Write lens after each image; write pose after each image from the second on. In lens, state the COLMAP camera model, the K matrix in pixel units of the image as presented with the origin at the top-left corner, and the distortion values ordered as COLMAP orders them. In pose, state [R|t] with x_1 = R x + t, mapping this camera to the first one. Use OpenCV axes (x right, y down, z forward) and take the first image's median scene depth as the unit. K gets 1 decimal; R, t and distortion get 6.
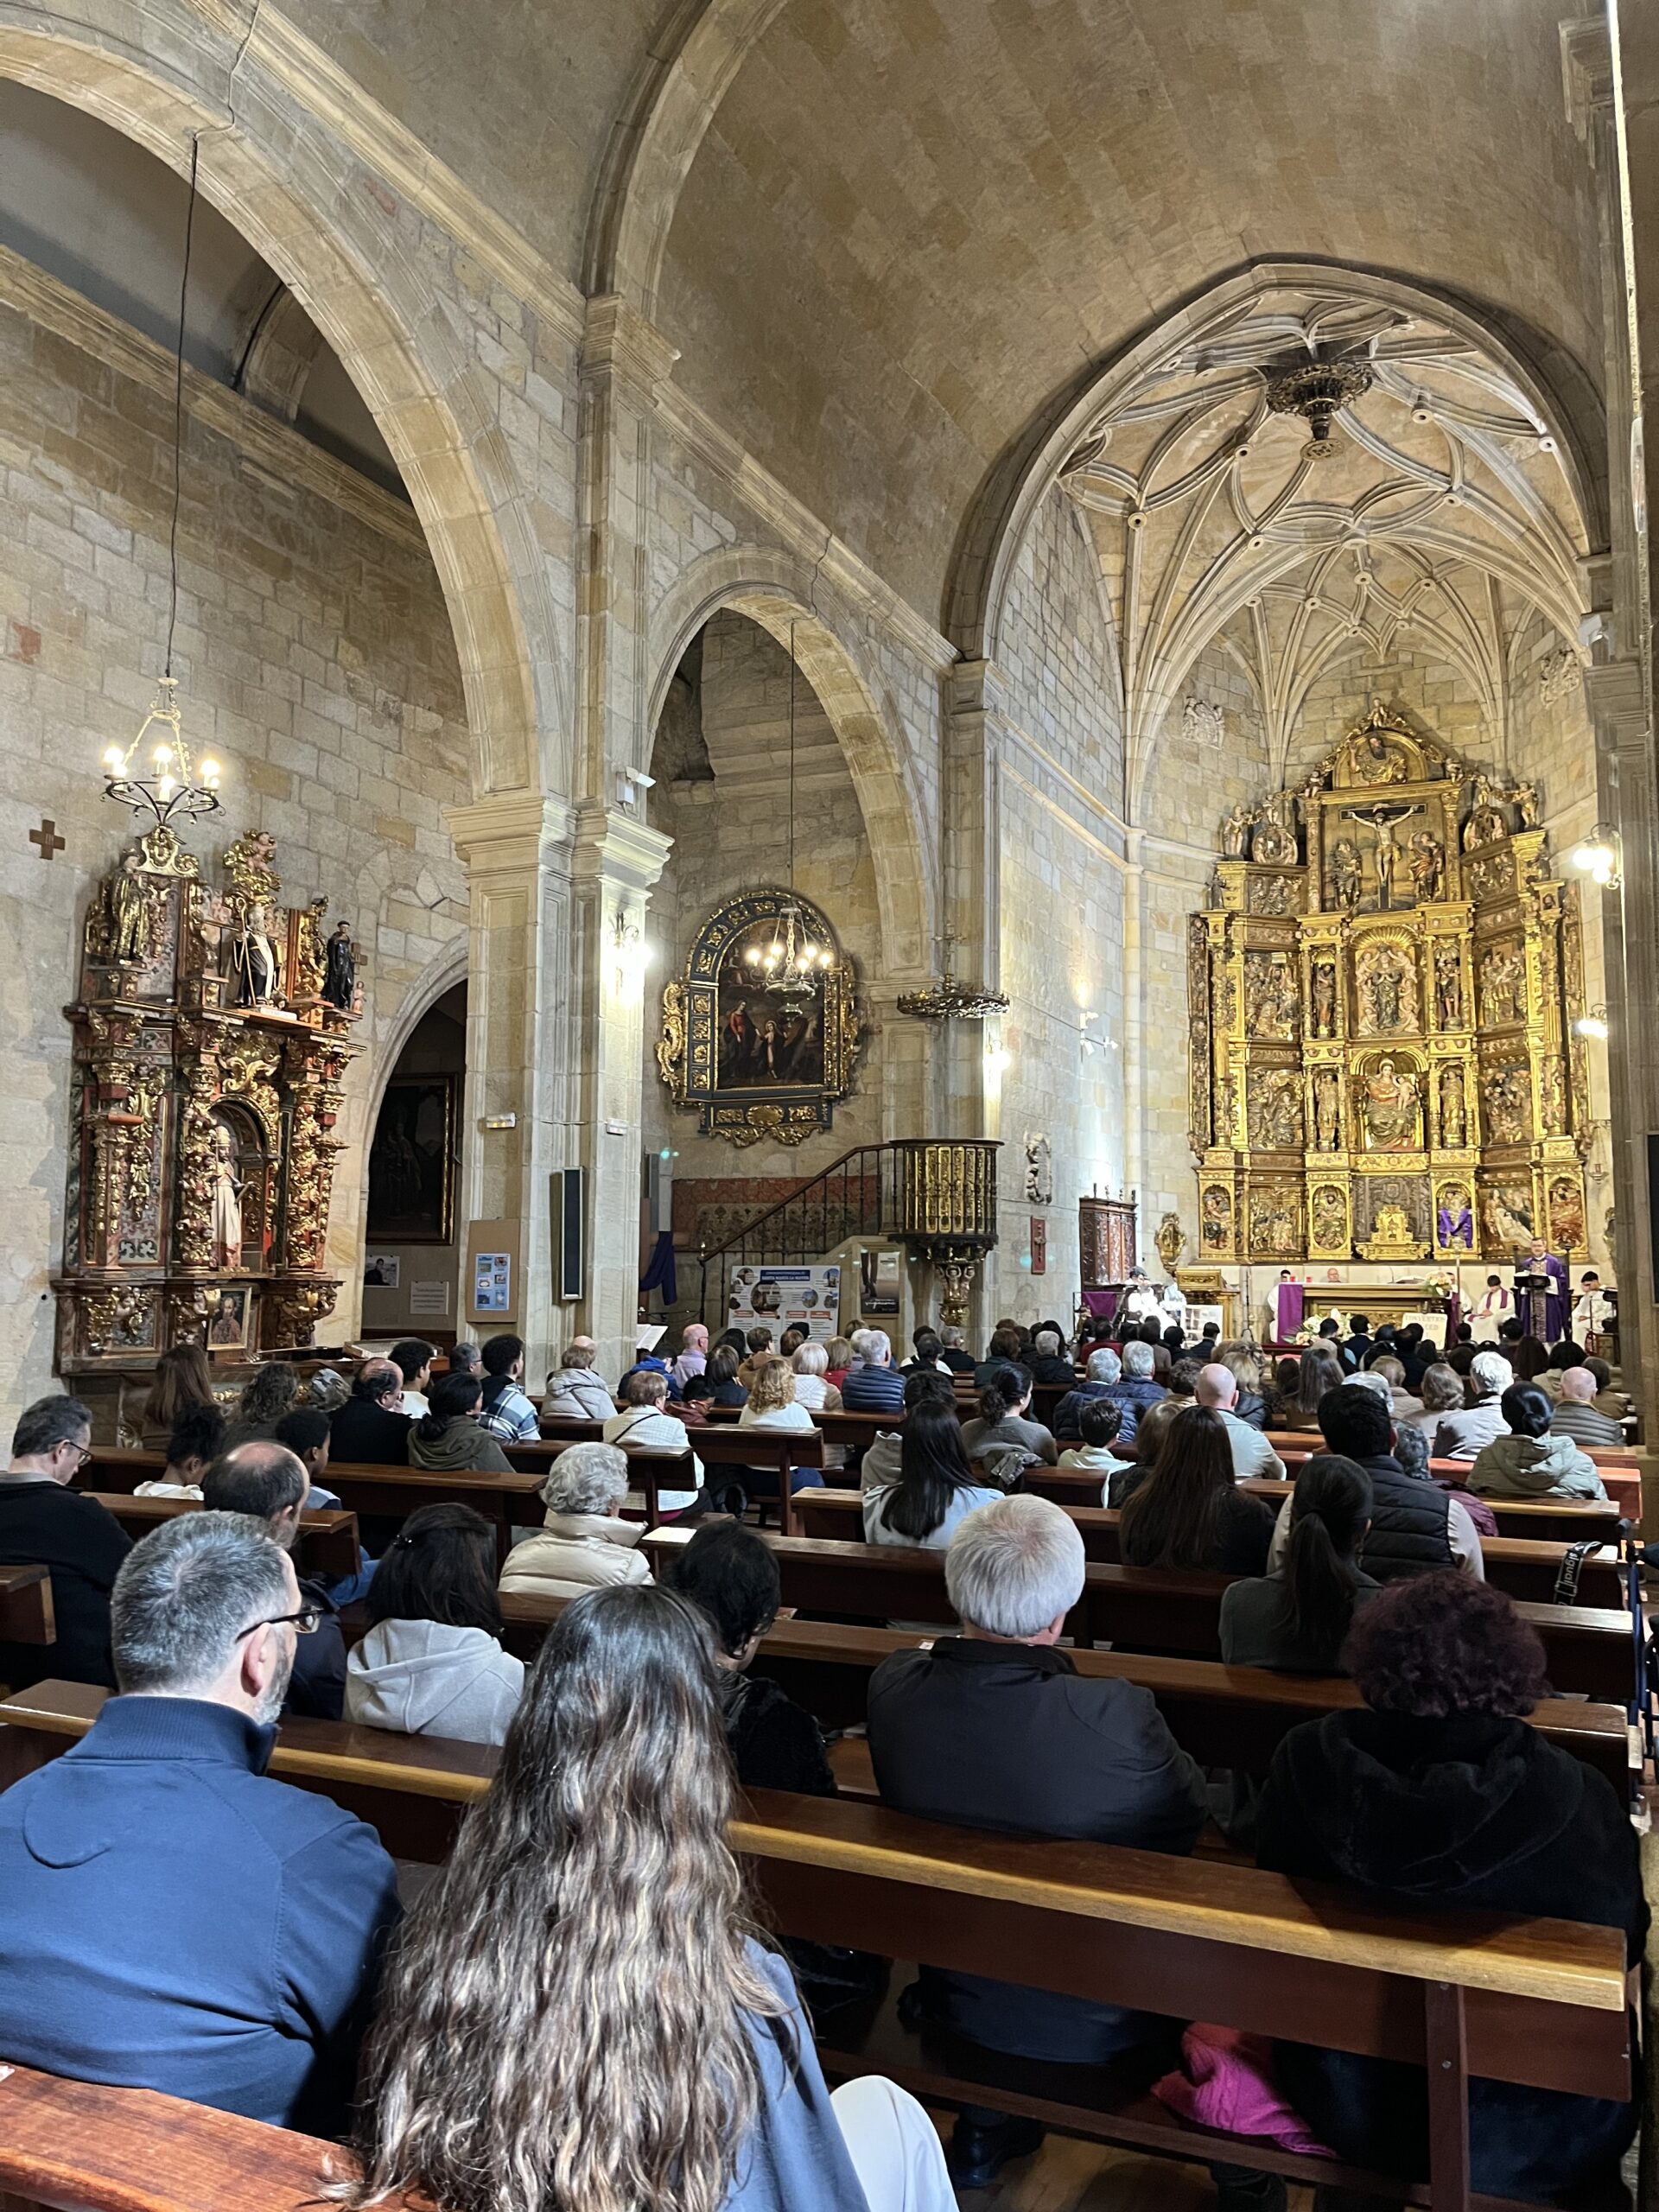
lens RADIAL K [[1682.6, 0, 828.3], [0, 1682.6, 1100.1], [0, 0, 1]] dist [0.056099, -0.064047]
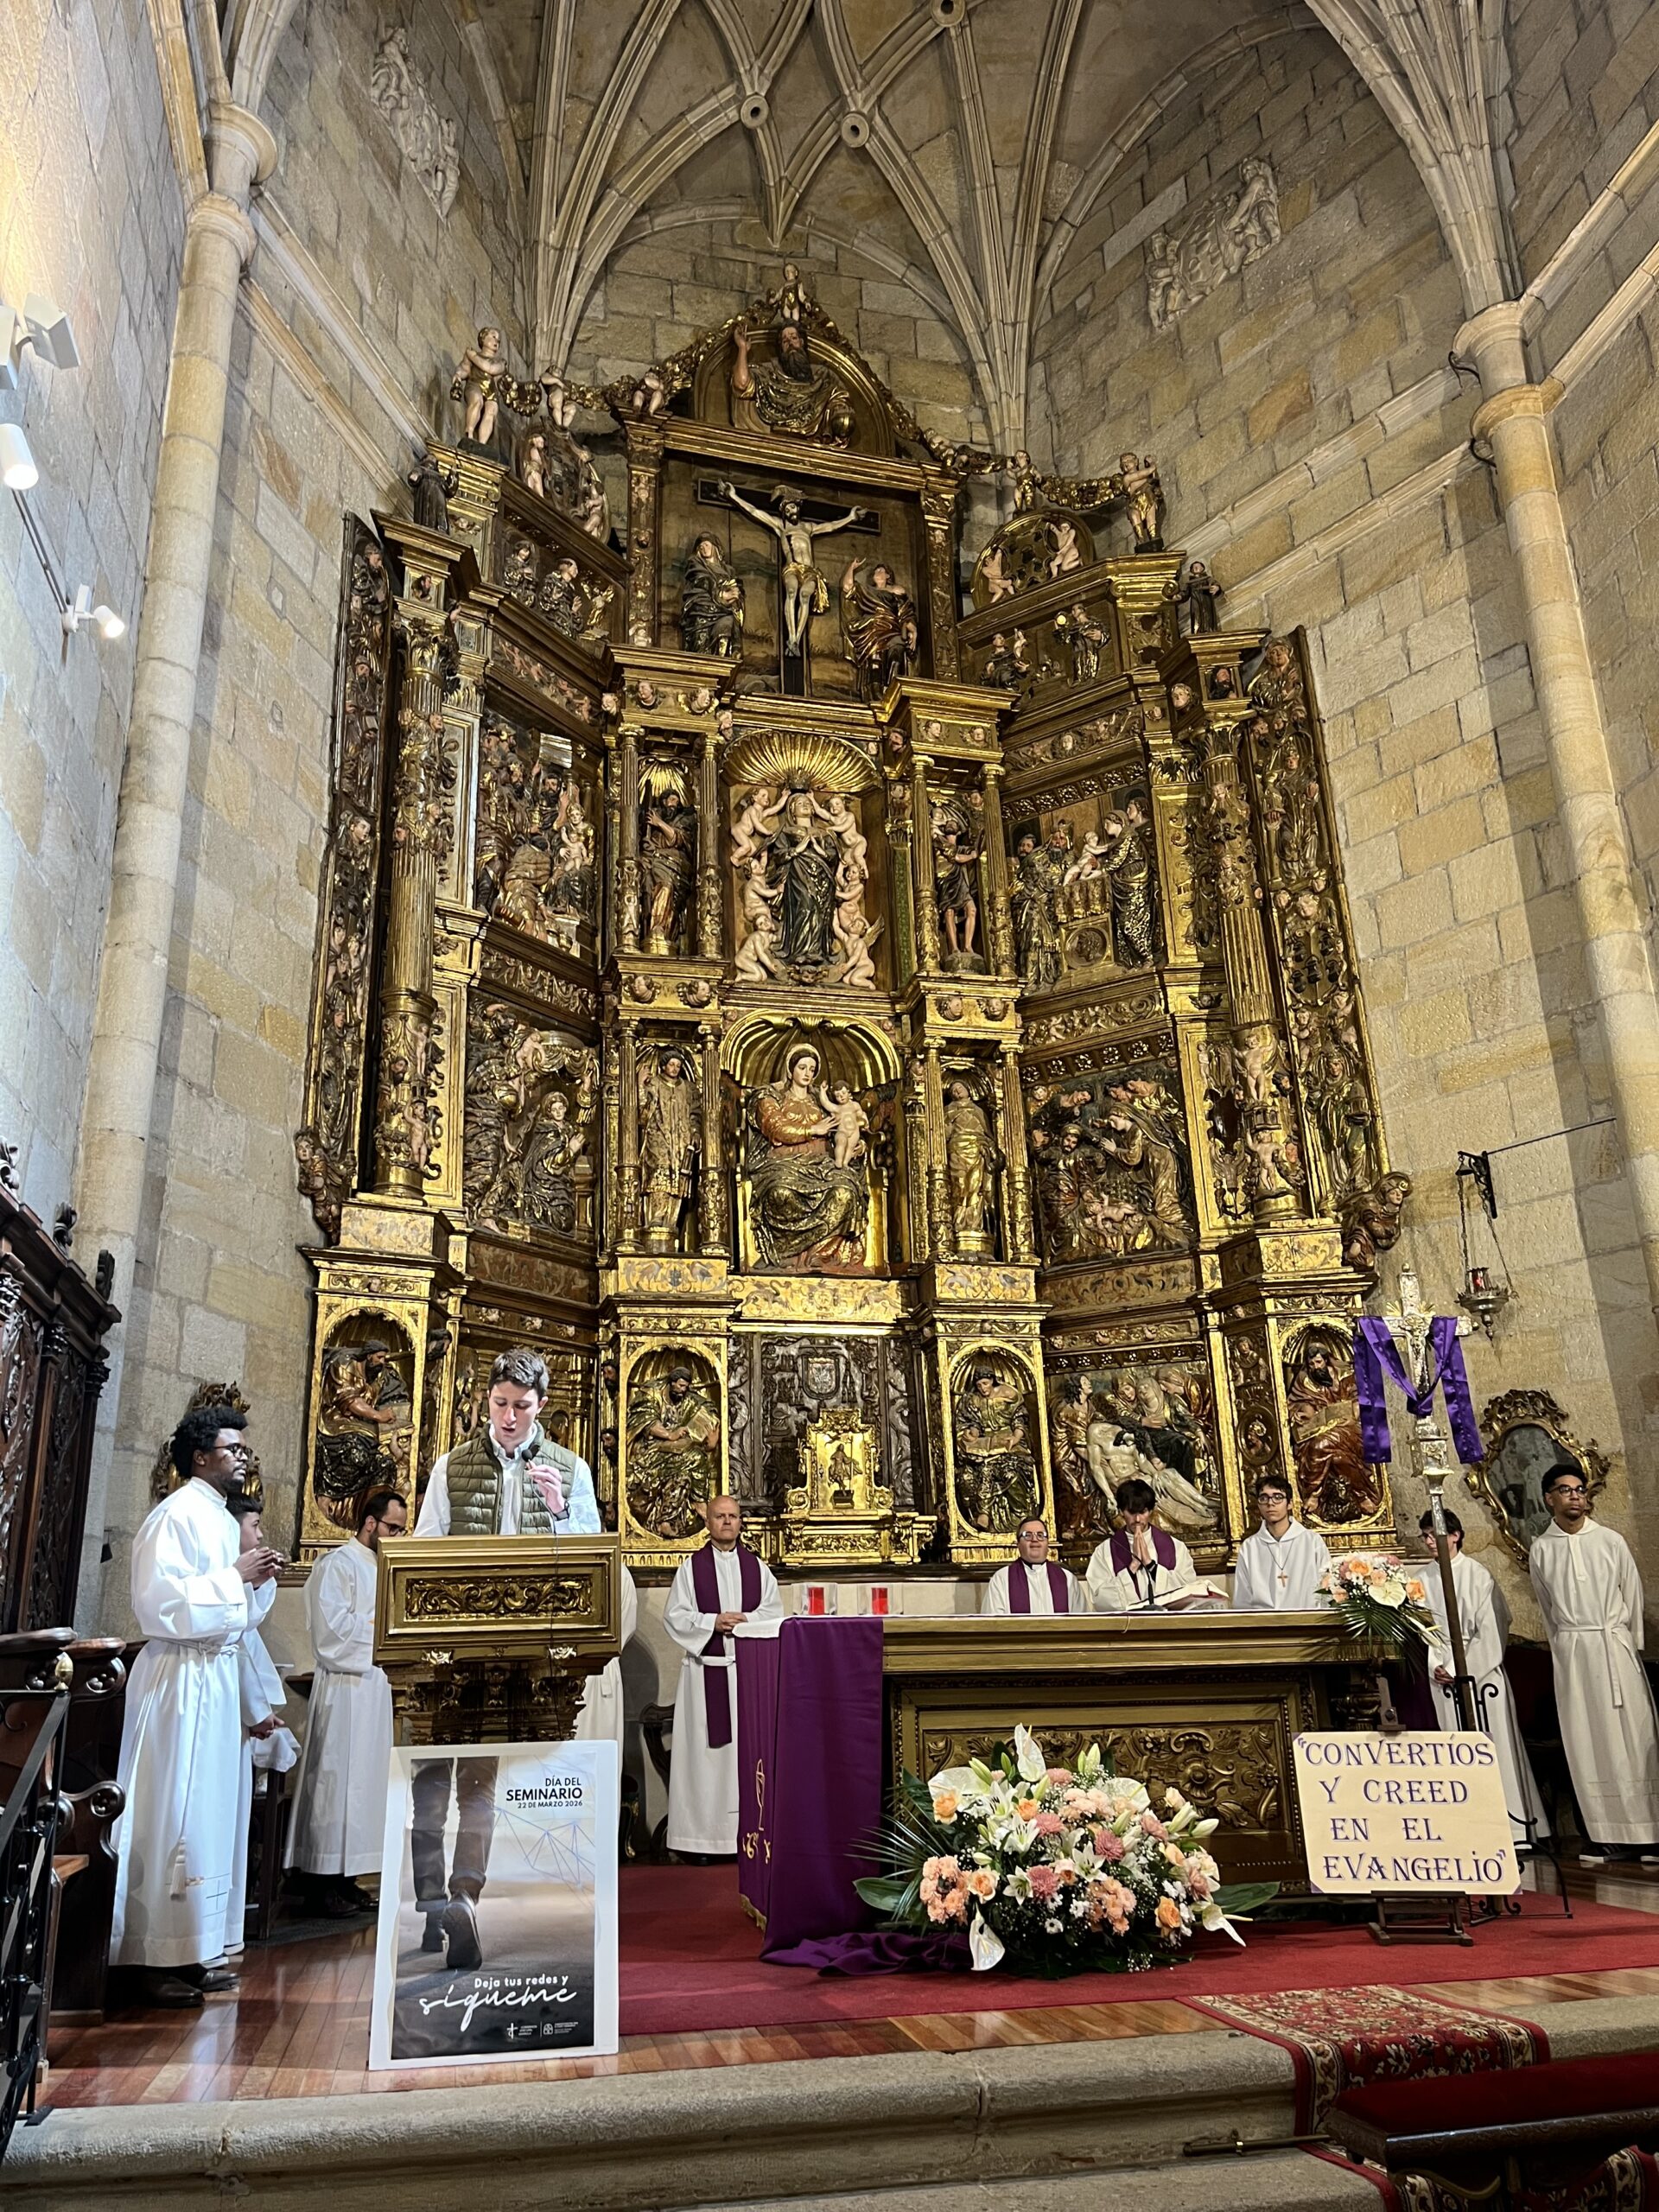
lens RADIAL K [[1682.6, 0, 822.1], [0, 1682.6, 1132.4], [0, 0, 1]] dist [0.056099, -0.064047]
pose [[0.800693, 0.156895, 0.578164, 0.121858], [-0.033111, 0.975211, -0.218787, 0.088182], [-0.598159, 0.156038, 0.786040, 0.757202]]
